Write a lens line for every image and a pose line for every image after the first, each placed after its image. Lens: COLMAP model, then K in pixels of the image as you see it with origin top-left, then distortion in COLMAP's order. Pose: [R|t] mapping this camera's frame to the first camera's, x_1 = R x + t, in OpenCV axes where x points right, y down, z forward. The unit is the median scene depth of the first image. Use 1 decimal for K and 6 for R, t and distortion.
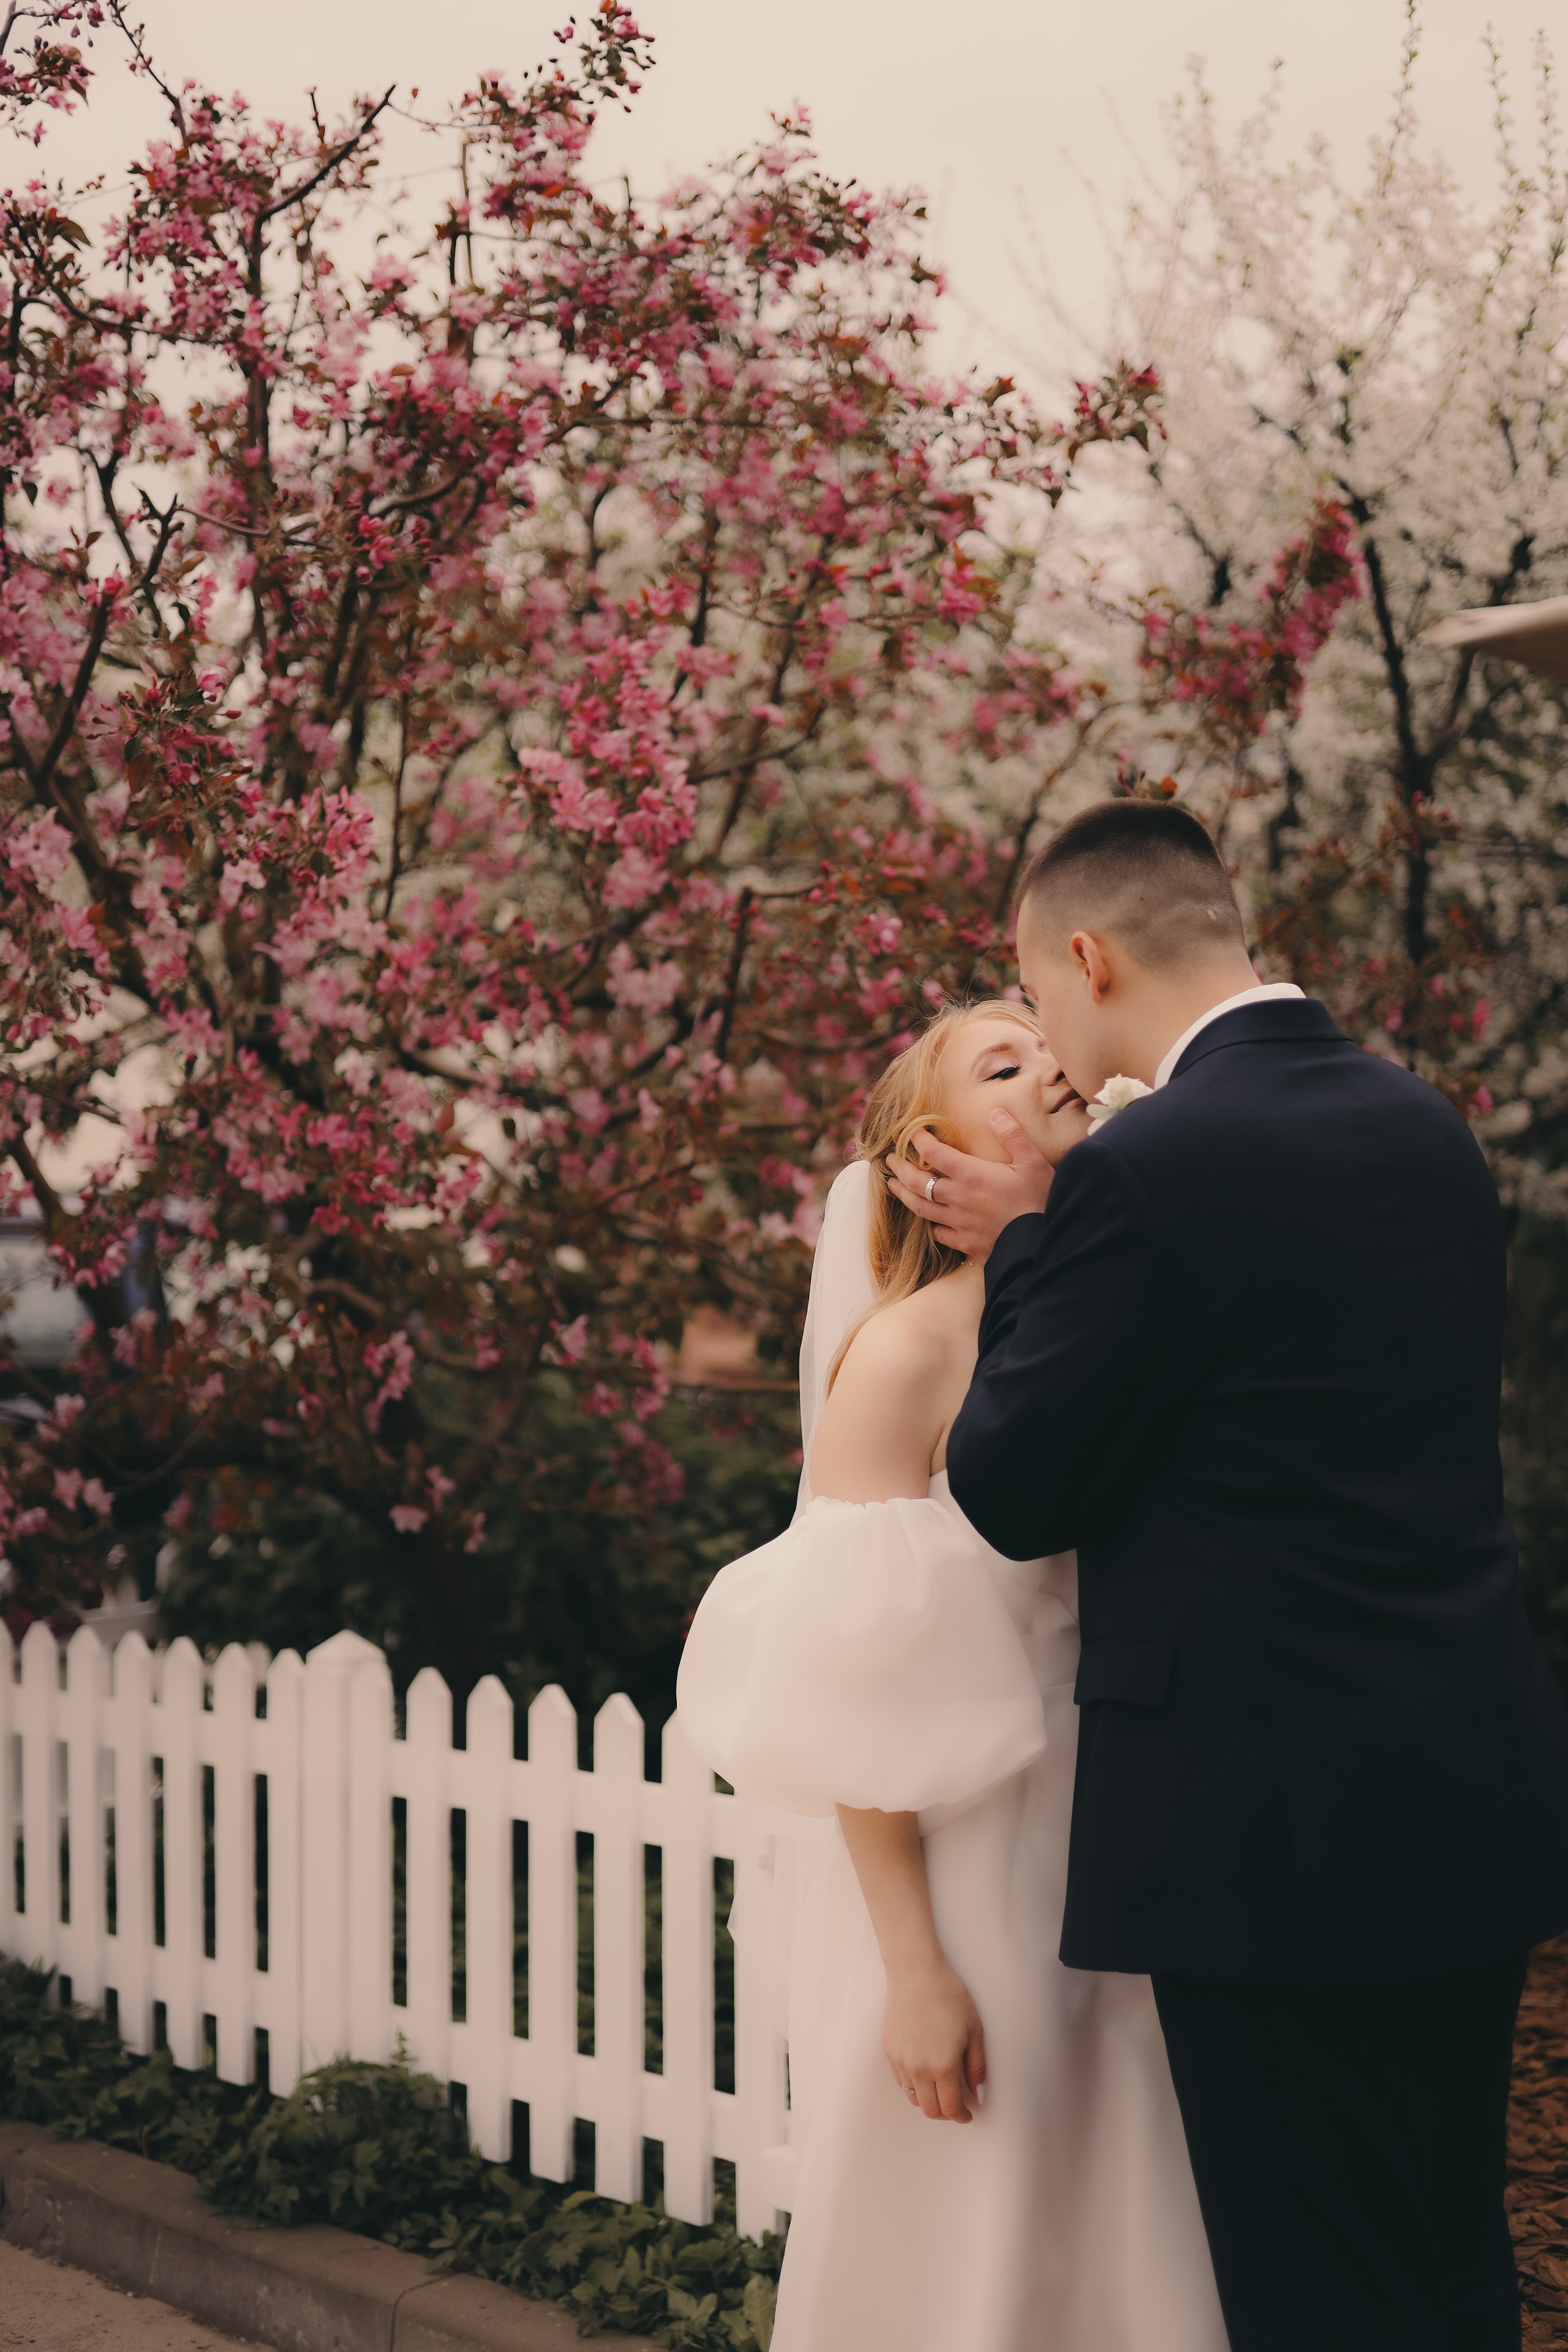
lens RADIAL K [[3506.7, 0, 789.9], [0, 3506.7, 1194.5], [0, 0, 1]] dist [-0.052887, 0.000000]
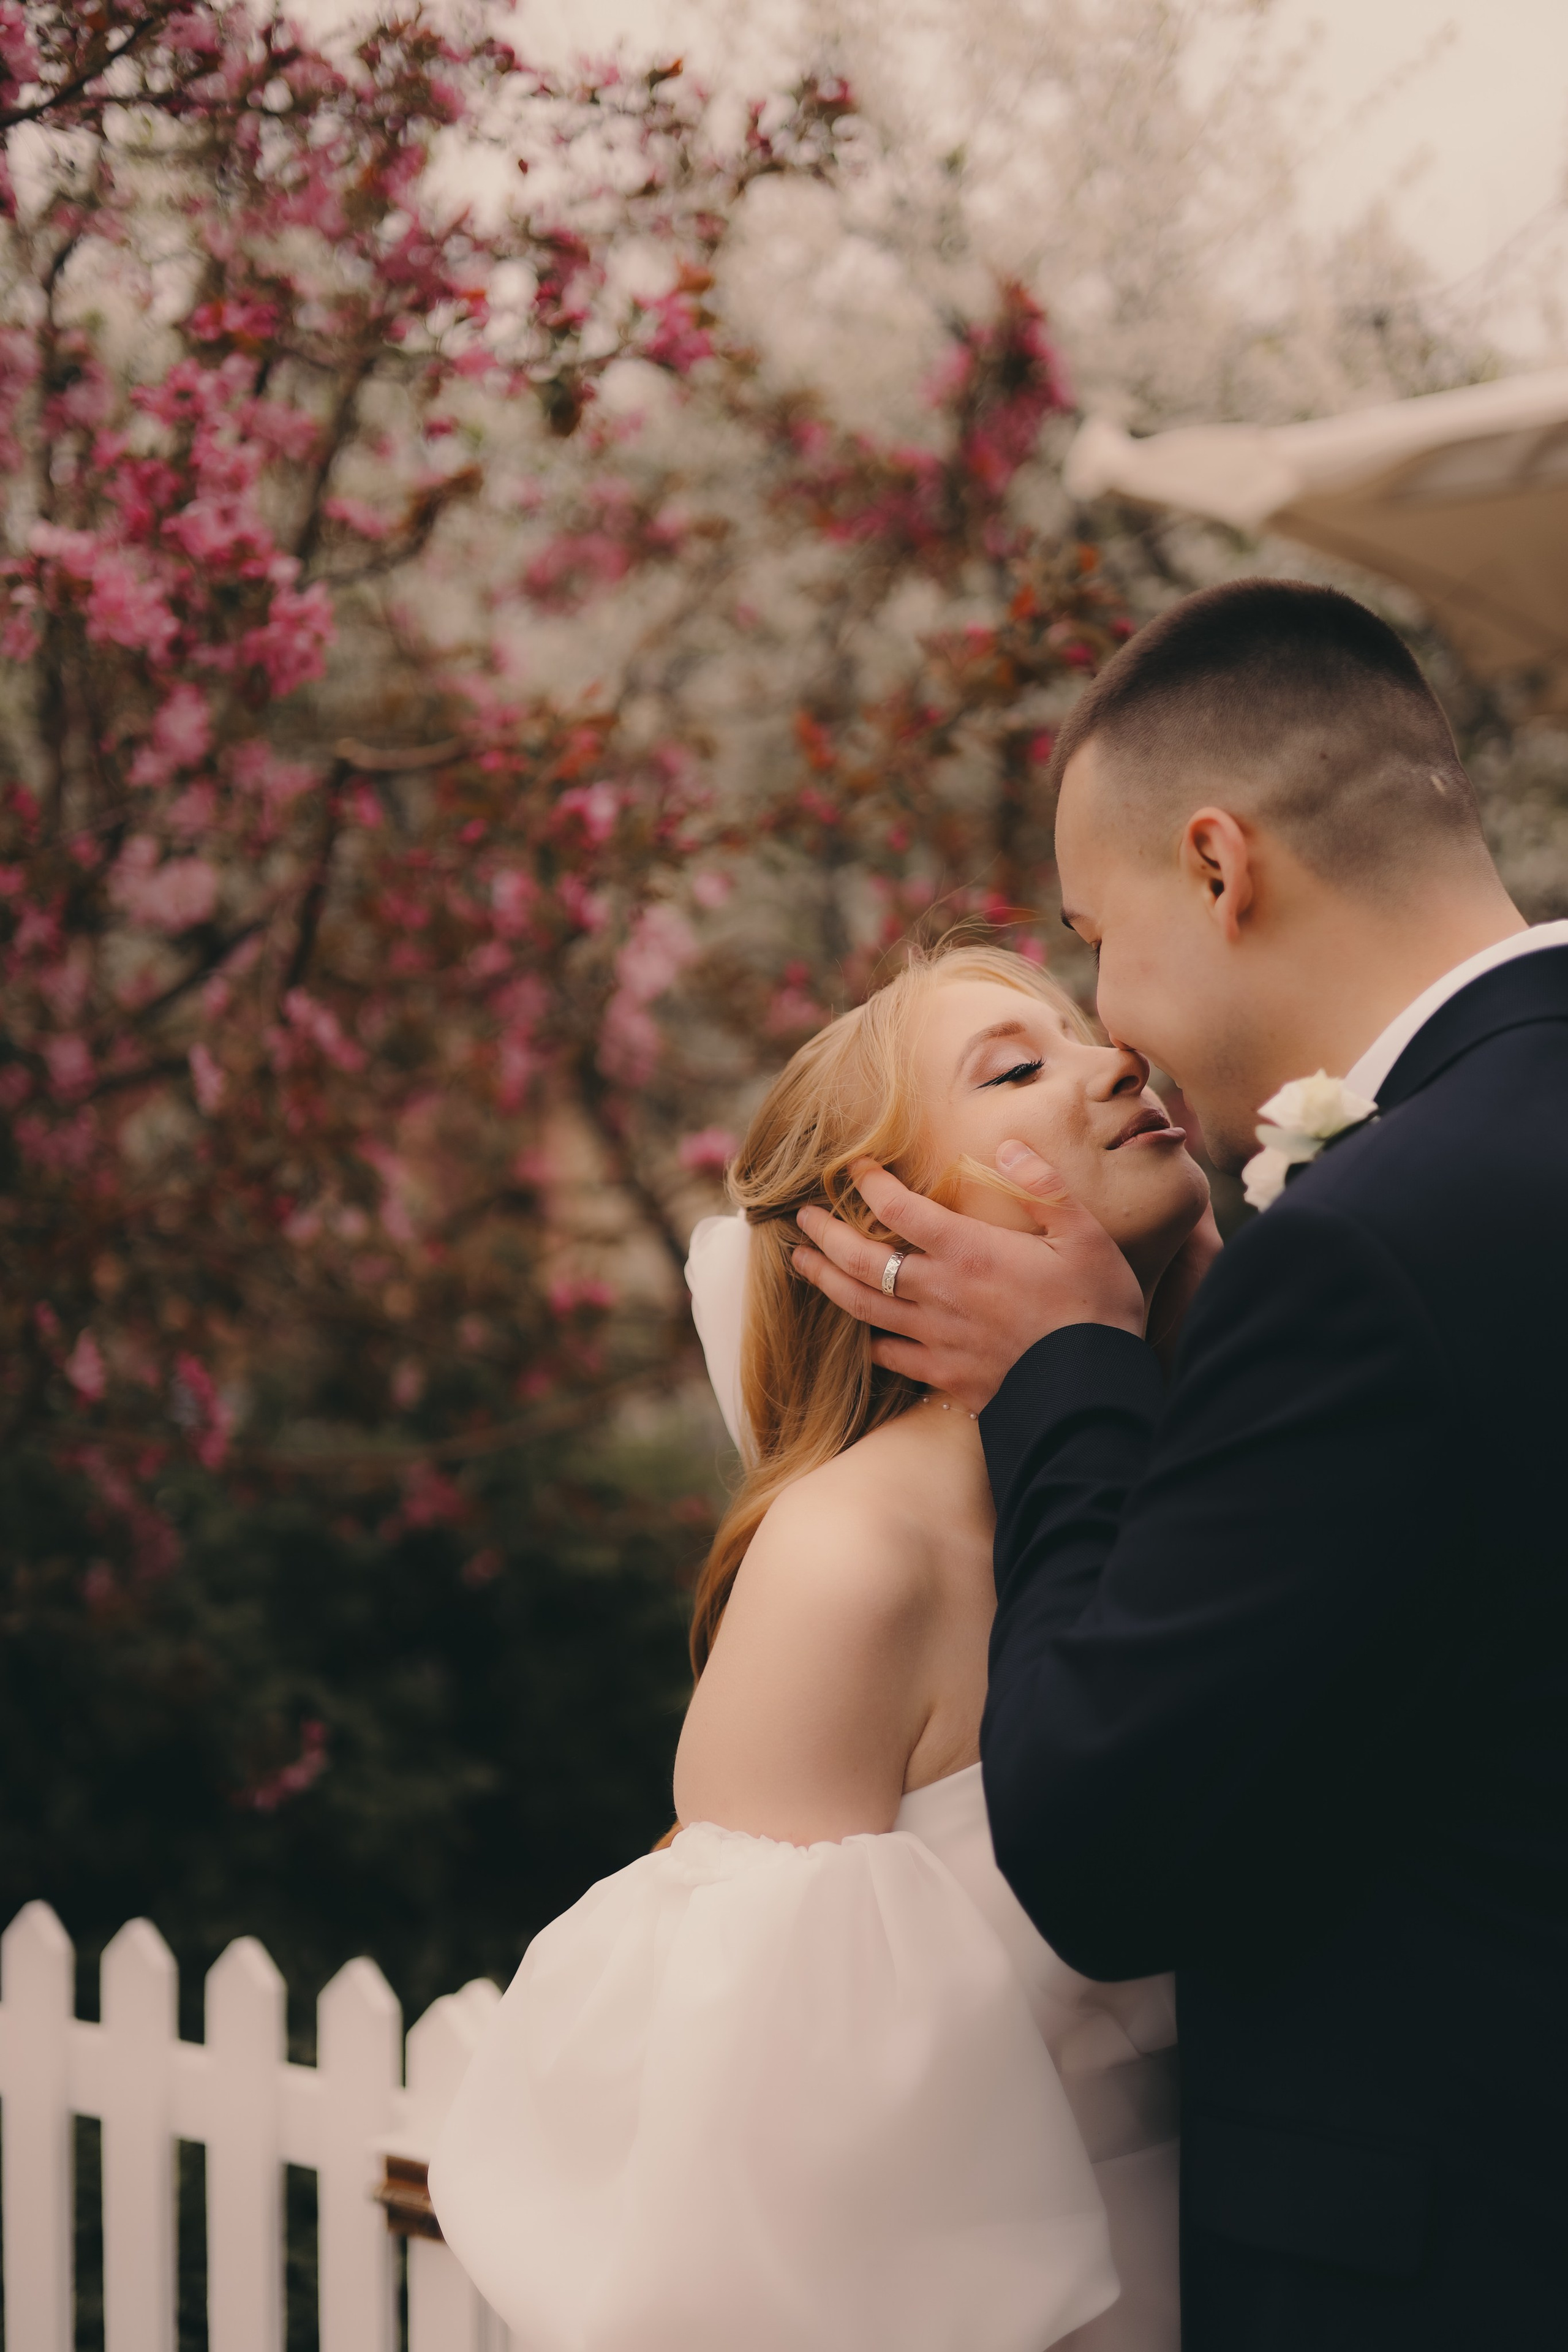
lens RADIAL K [[3506.7, 0, 787.5], [0, 3506.7, 1169.0], [0, 0, 1]] dist [-0.052887, 0.000000]
pose [[0.981833, 0.009191, 0.189523, -0.051321], [-0.012046, 0.999831, 0.013916, -0.016007], [-0.189362, -0.015946, 0.981778, 0.277180]]
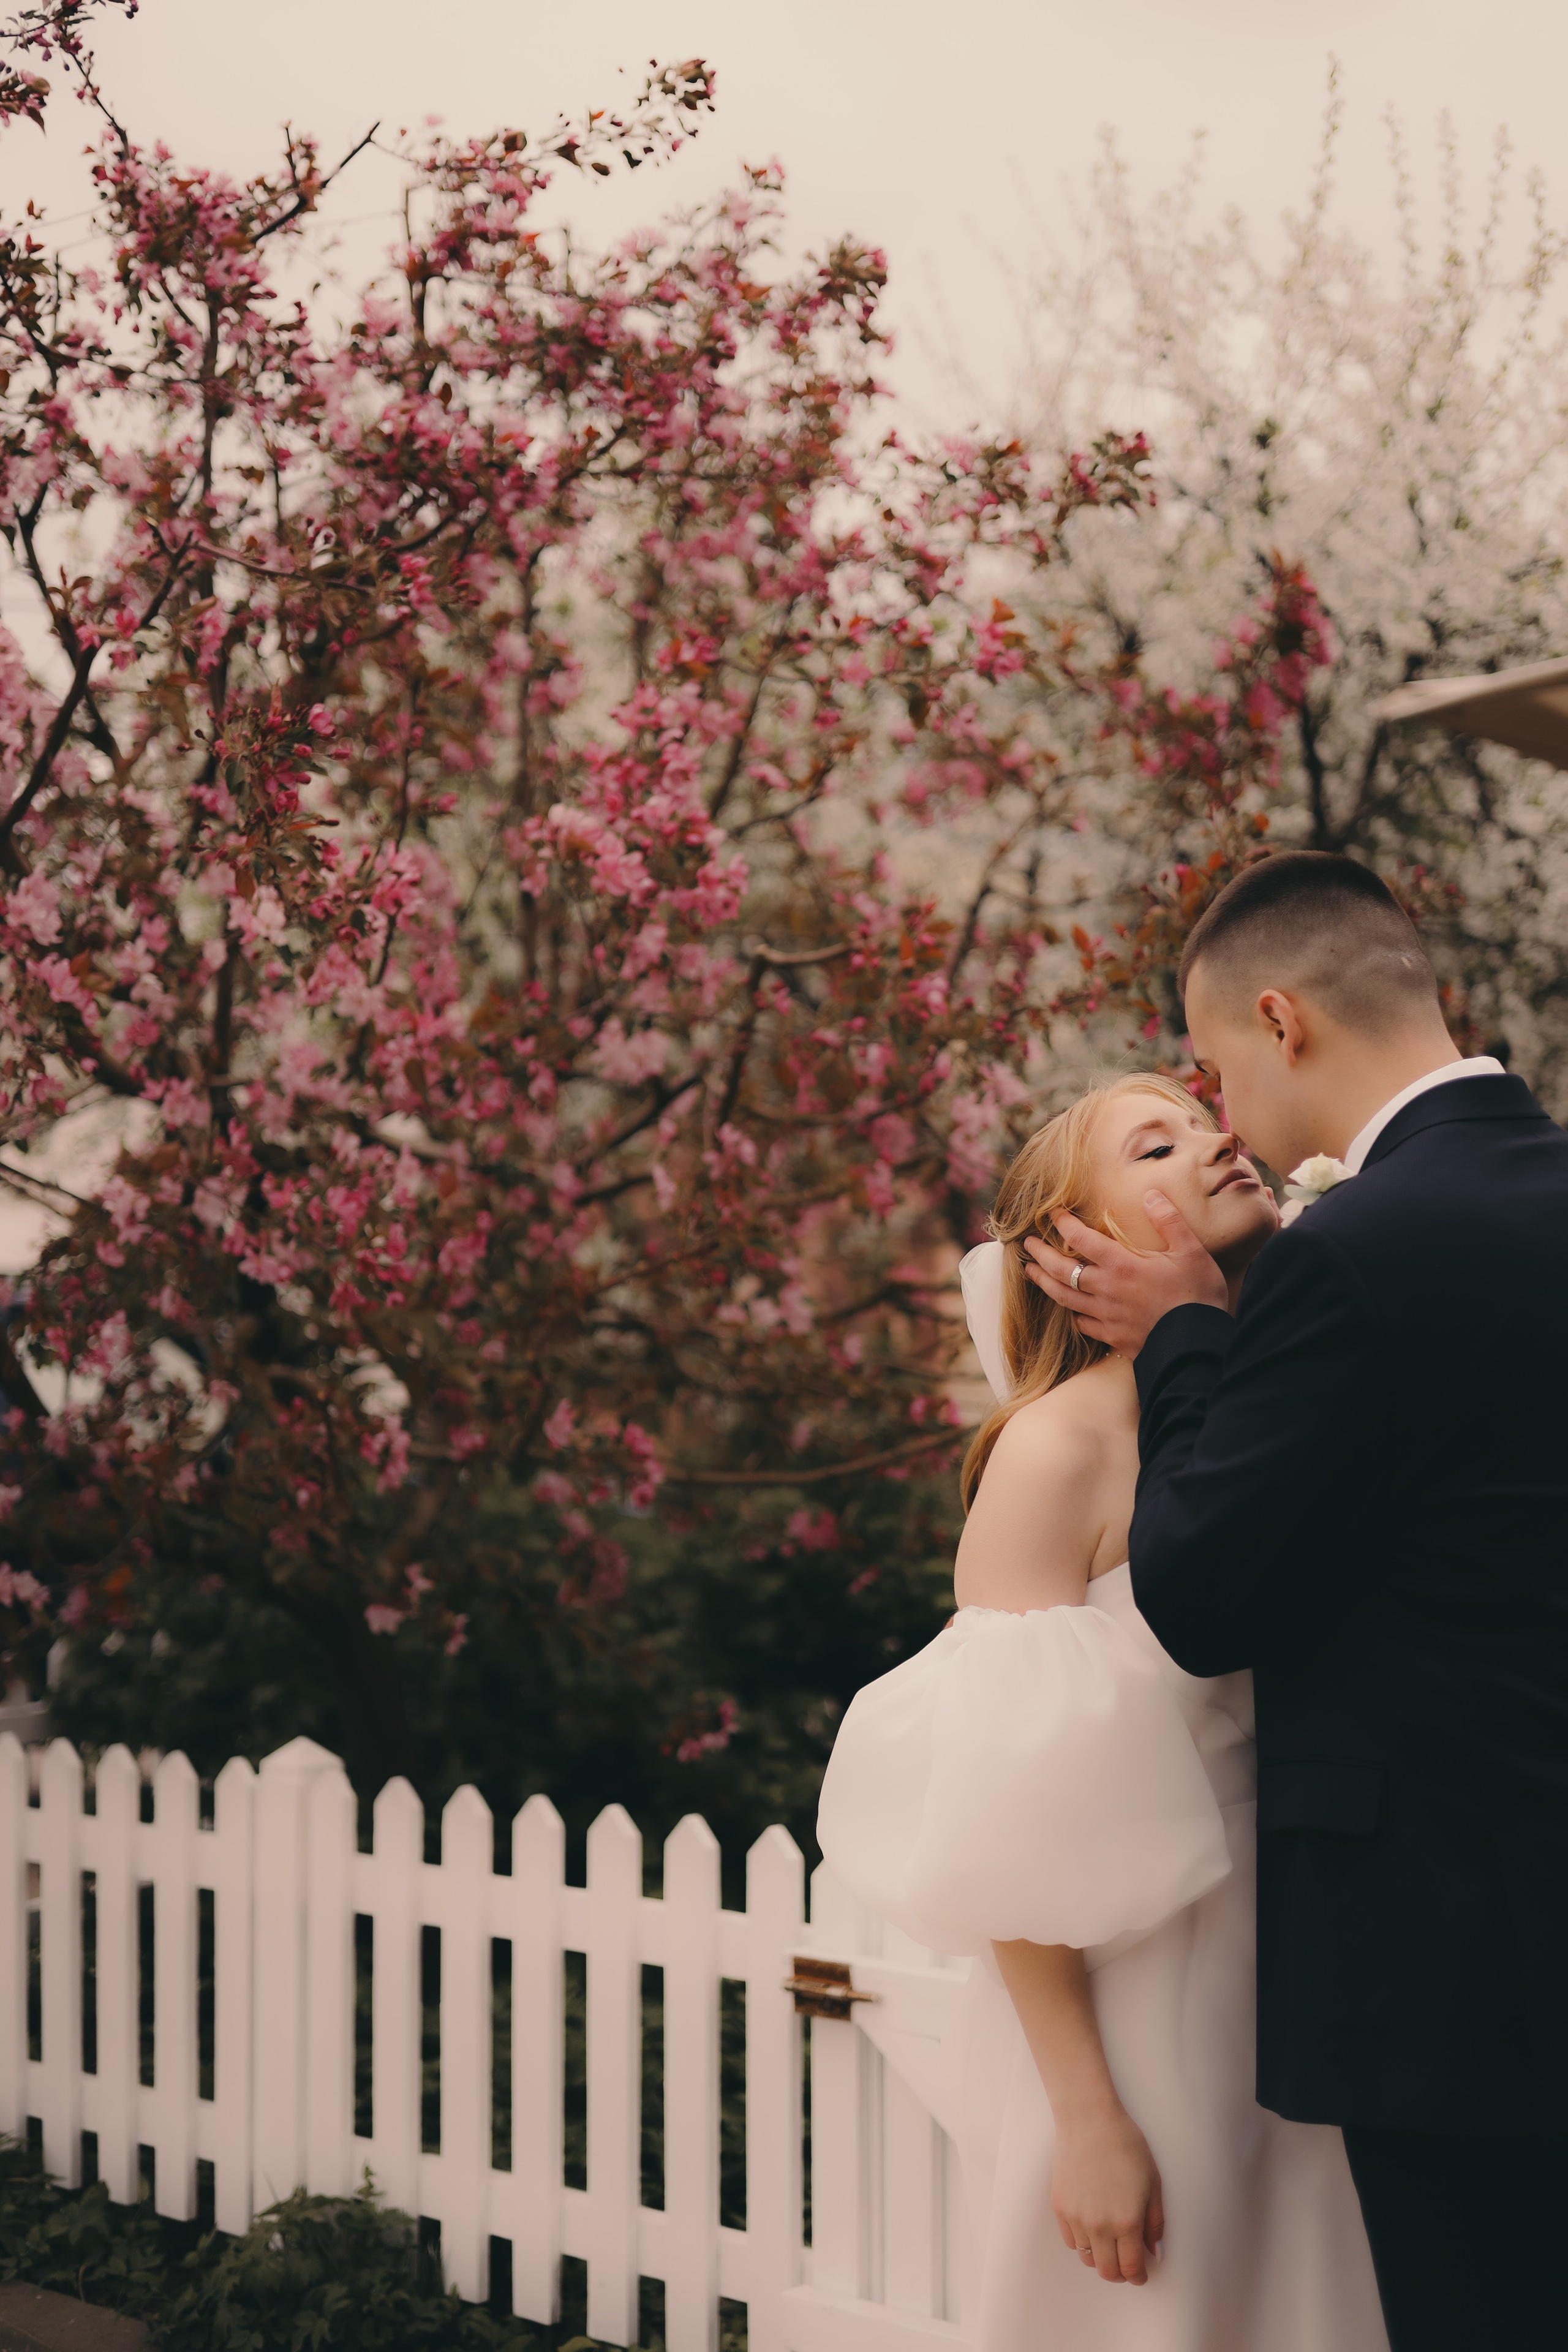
lens RADIAL K [[3506.7, 0, 792.1], [0, 3506.7, 1157.1], [0, 0, 1]] dist [-0.052887, 0.000000]
pose [[0.997598, 0.005504, 0.069048, -0.062632], [-0.003195, 0.999433, -0.033514, -0.000883], [-0.069194, 0.033213, 0.997050, 0.043630]]
